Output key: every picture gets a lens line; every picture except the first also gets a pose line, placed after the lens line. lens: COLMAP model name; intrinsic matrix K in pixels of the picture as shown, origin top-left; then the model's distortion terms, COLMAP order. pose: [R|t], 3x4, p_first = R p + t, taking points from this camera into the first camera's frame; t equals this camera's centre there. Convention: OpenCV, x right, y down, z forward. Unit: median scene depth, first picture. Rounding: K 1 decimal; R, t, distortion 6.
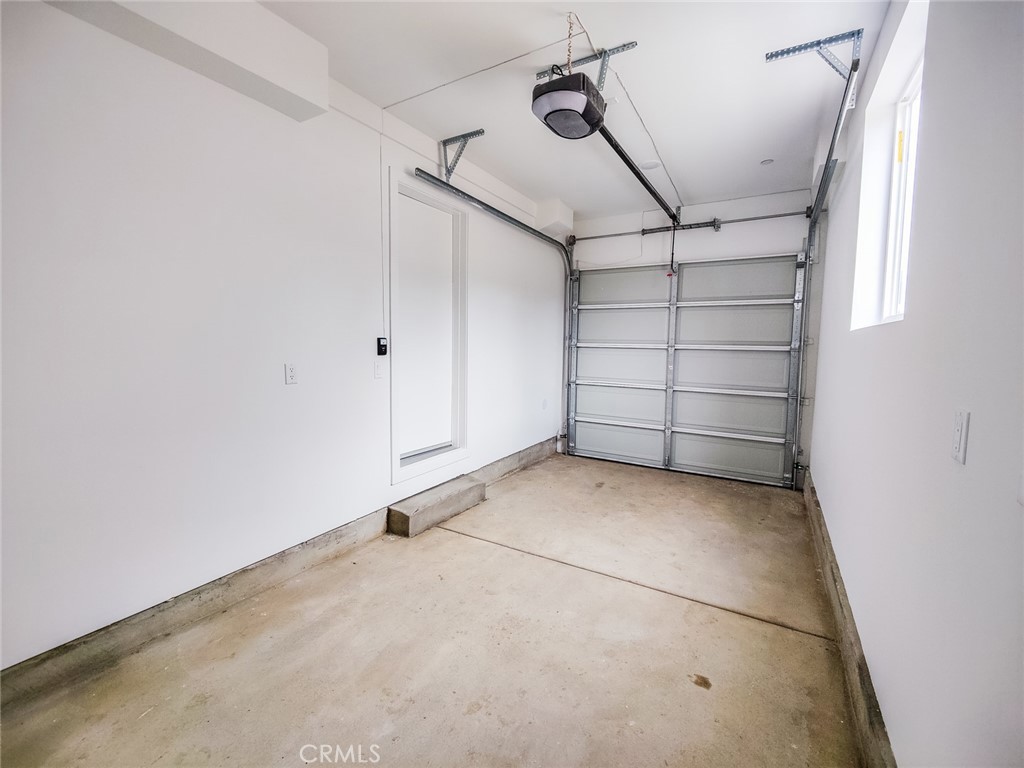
lens RADIAL K [[450.1, 0, 509.9], [0, 450.1, 381.0], [0, 0, 1]] dist [-0.017764, -0.000274]
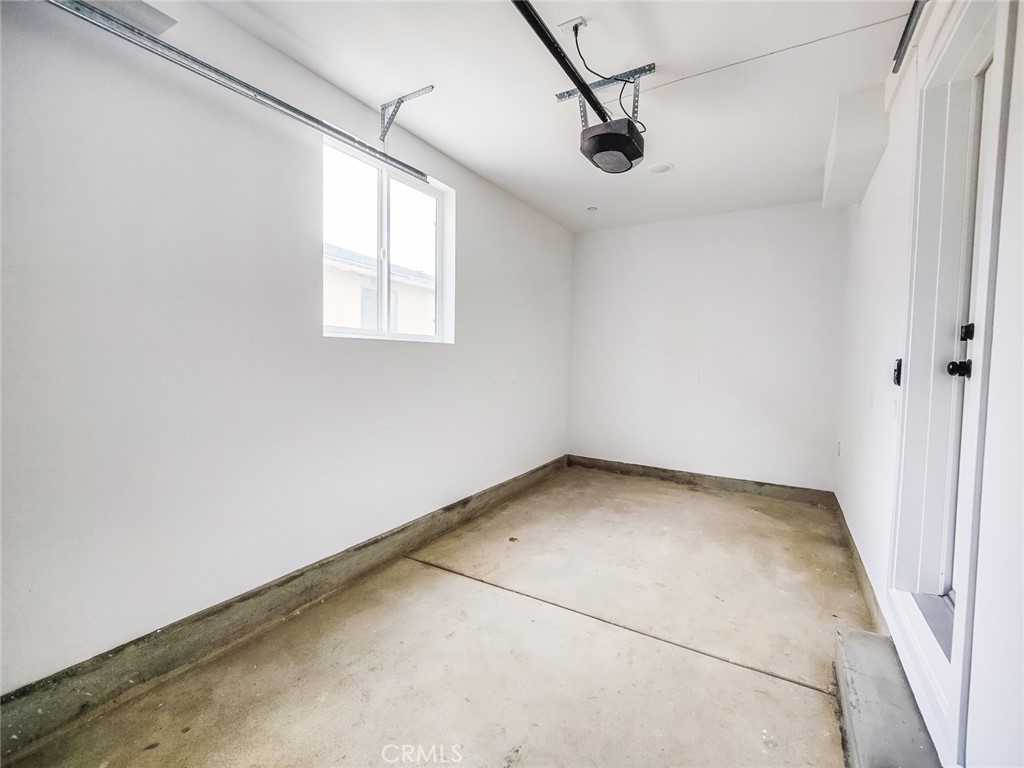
lens RADIAL K [[450.1, 0, 509.9], [0, 450.1, 381.0], [0, 0, 1]] dist [-0.017764, -0.000274]
pose [[-0.999488, -0.029313, 0.012845, 0.353400], [-0.027235, 0.989829, 0.139633, -0.184710], [-0.016807, 0.139212, -0.990120, 2.199274]]
